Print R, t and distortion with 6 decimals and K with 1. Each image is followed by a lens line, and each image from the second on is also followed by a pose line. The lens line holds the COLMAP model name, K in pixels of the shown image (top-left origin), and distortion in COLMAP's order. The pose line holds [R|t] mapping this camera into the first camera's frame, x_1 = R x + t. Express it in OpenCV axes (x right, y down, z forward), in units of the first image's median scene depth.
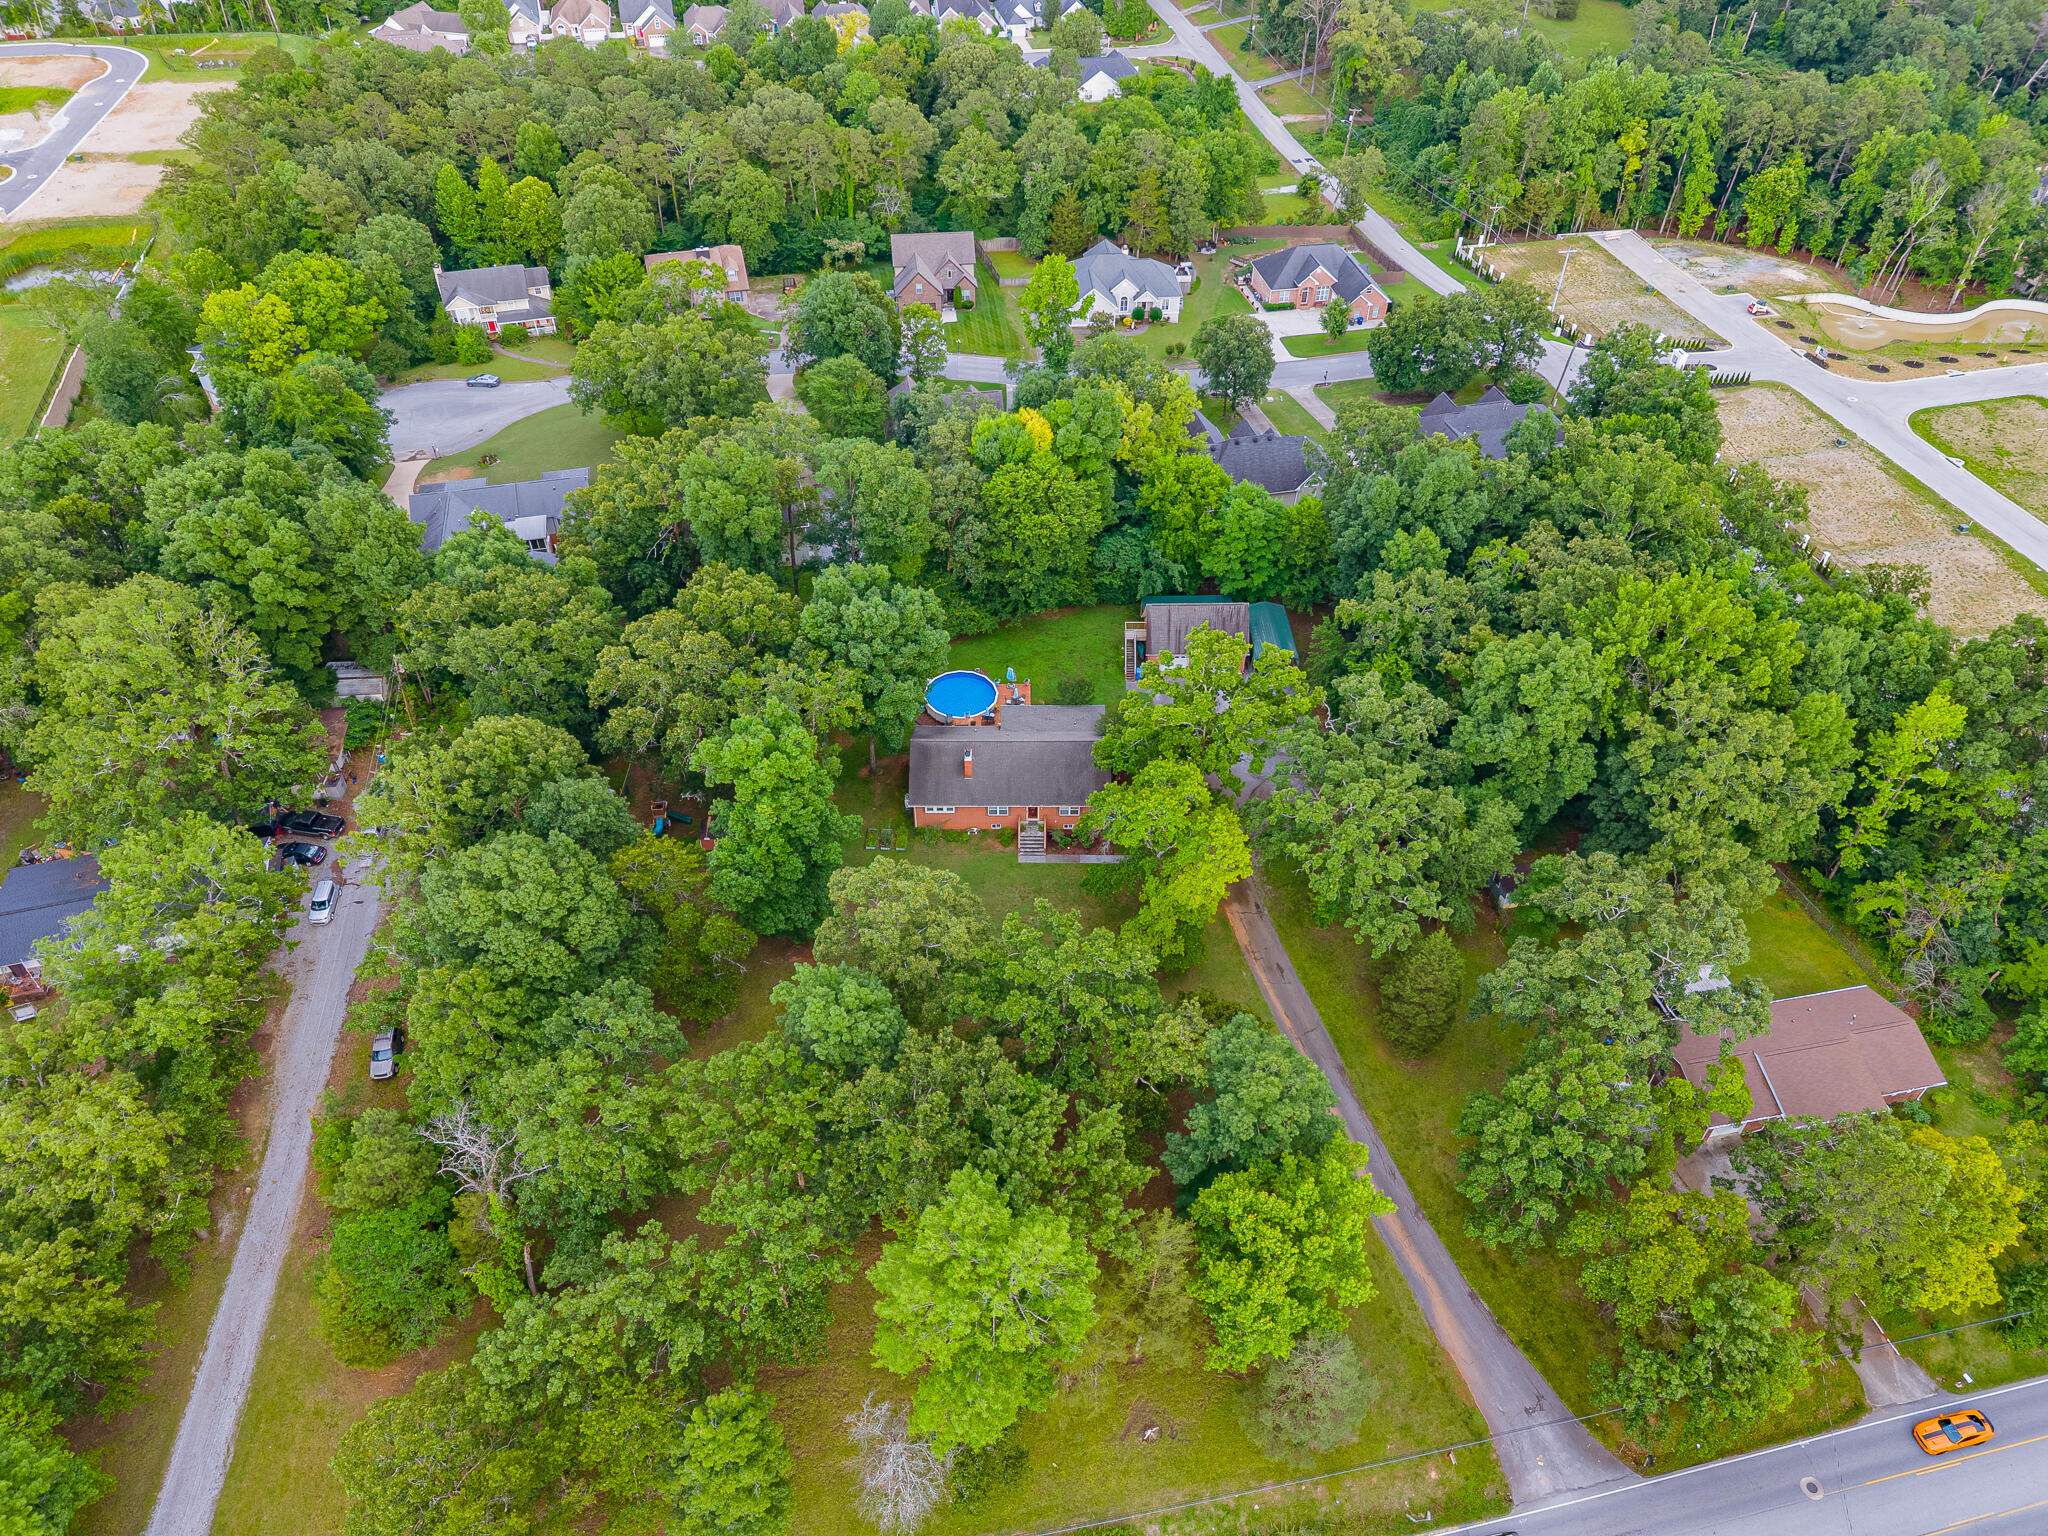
lens RADIAL K [[1398.9, 0, 1024.0], [0, 1398.9, 768.0], [0, 0, 1]] dist [-0.001008, -0.002119]
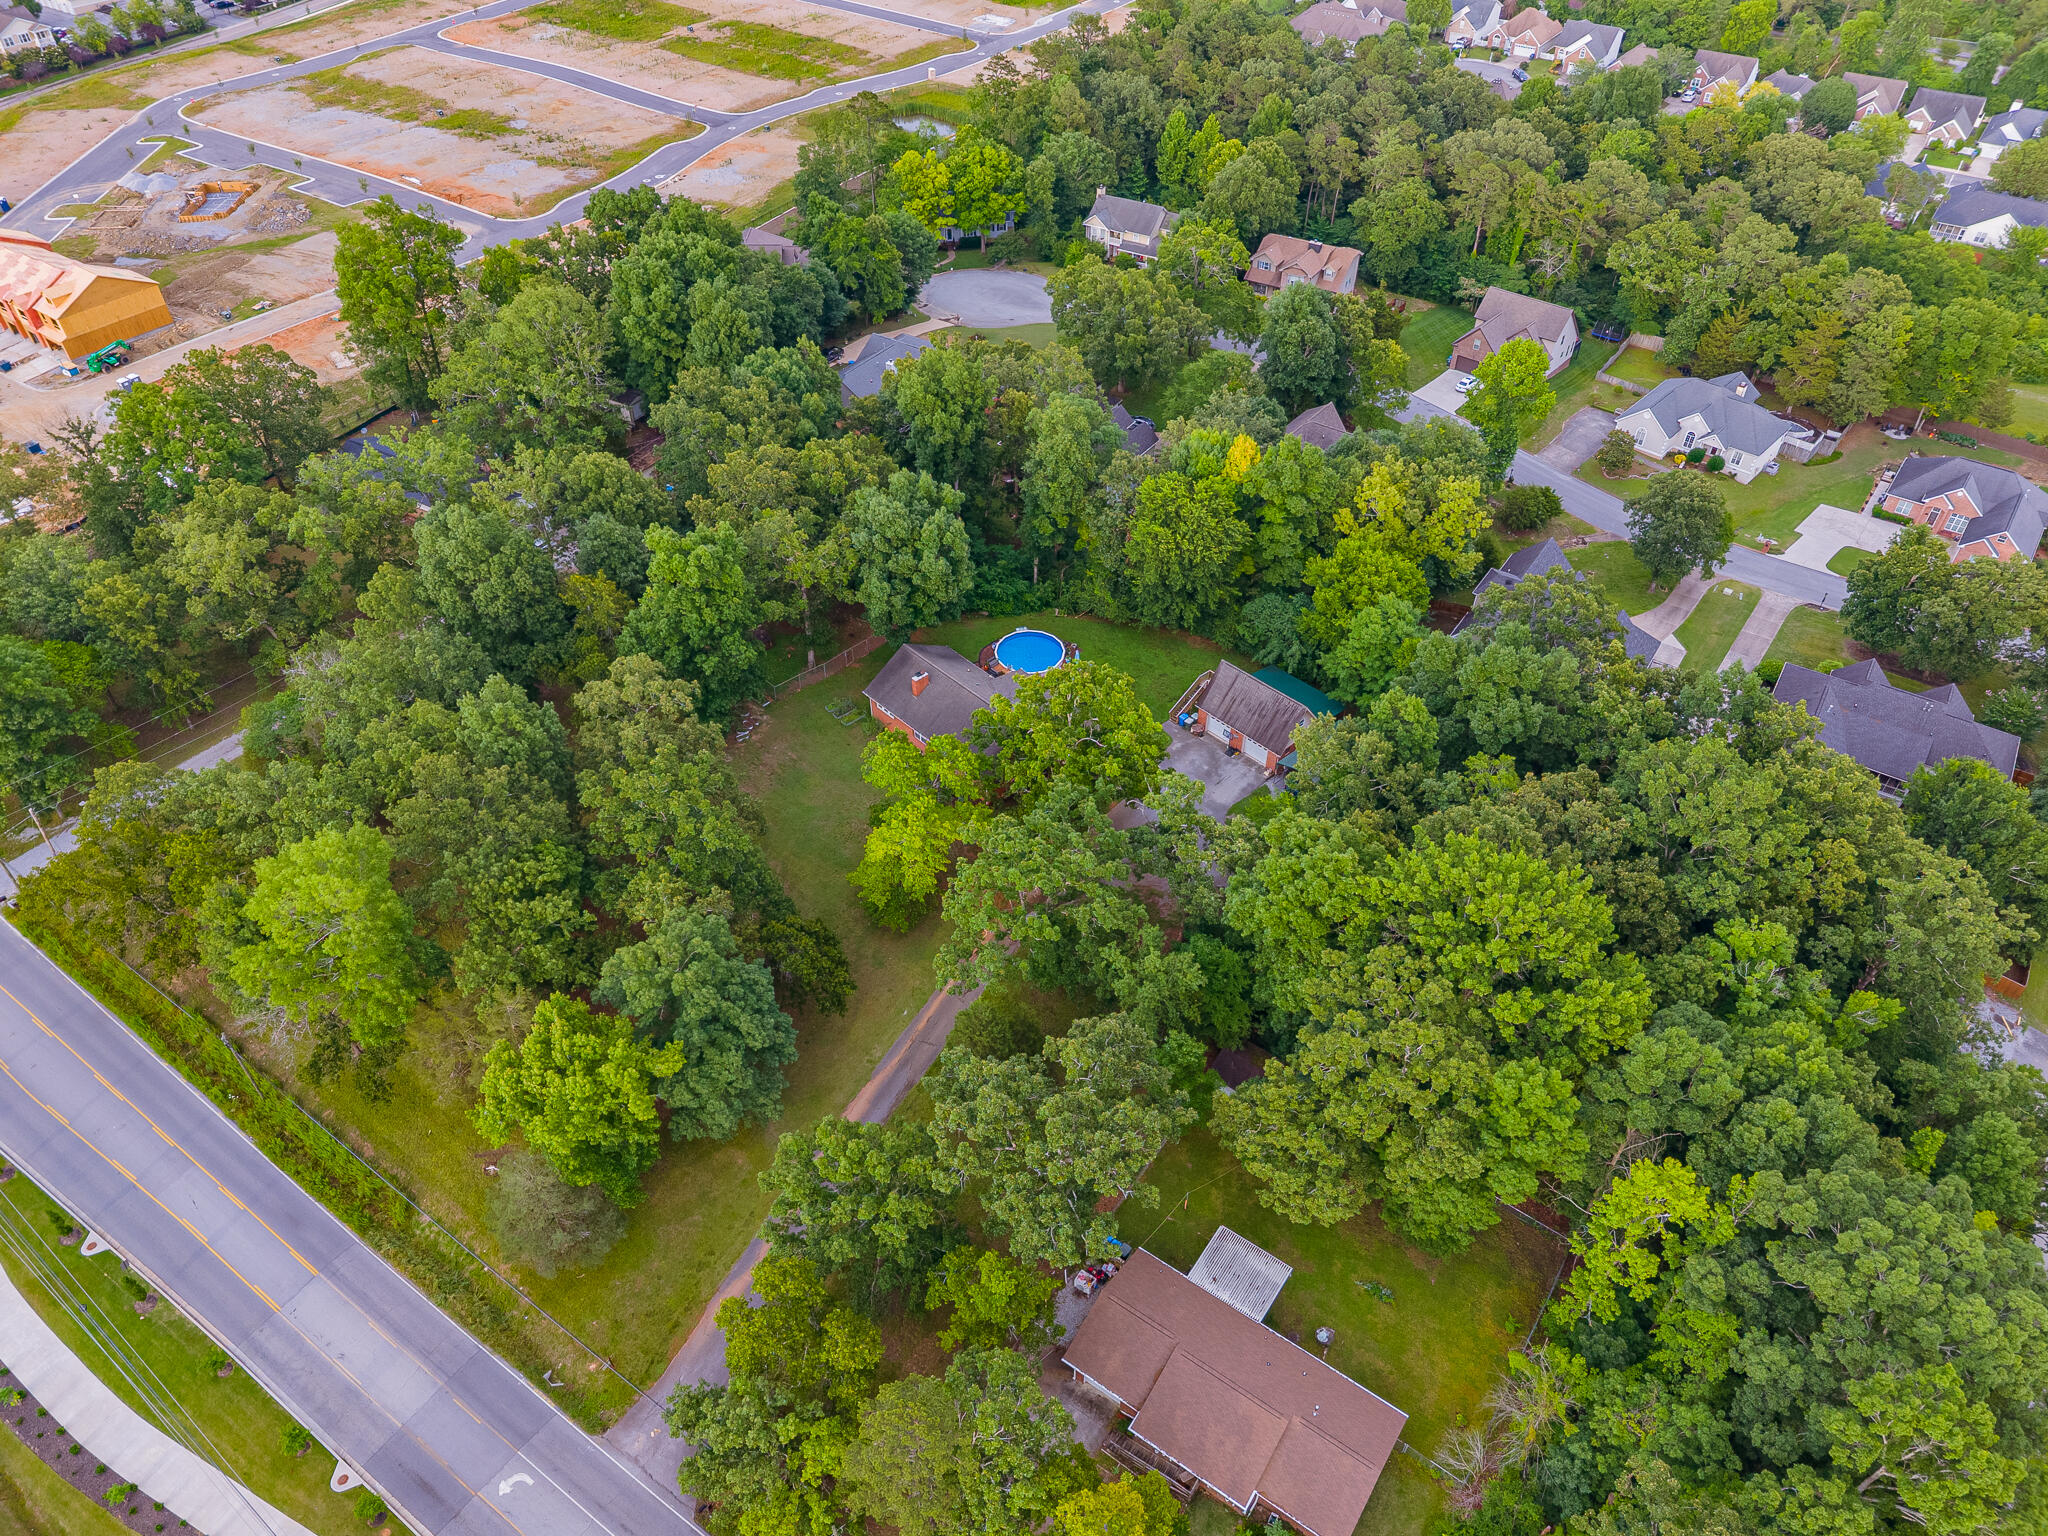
lens RADIAL K [[1398.9, 0, 1024.0], [0, 1398.9, 768.0], [0, 0, 1]] dist [-0.001008, -0.002119]
pose [[0.677397, 0.485111, -0.552992, 0.373936], [-0.492085, 0.857607, 0.149545, -0.085111], [0.546796, 0.170818, 0.819656, 0.100559]]
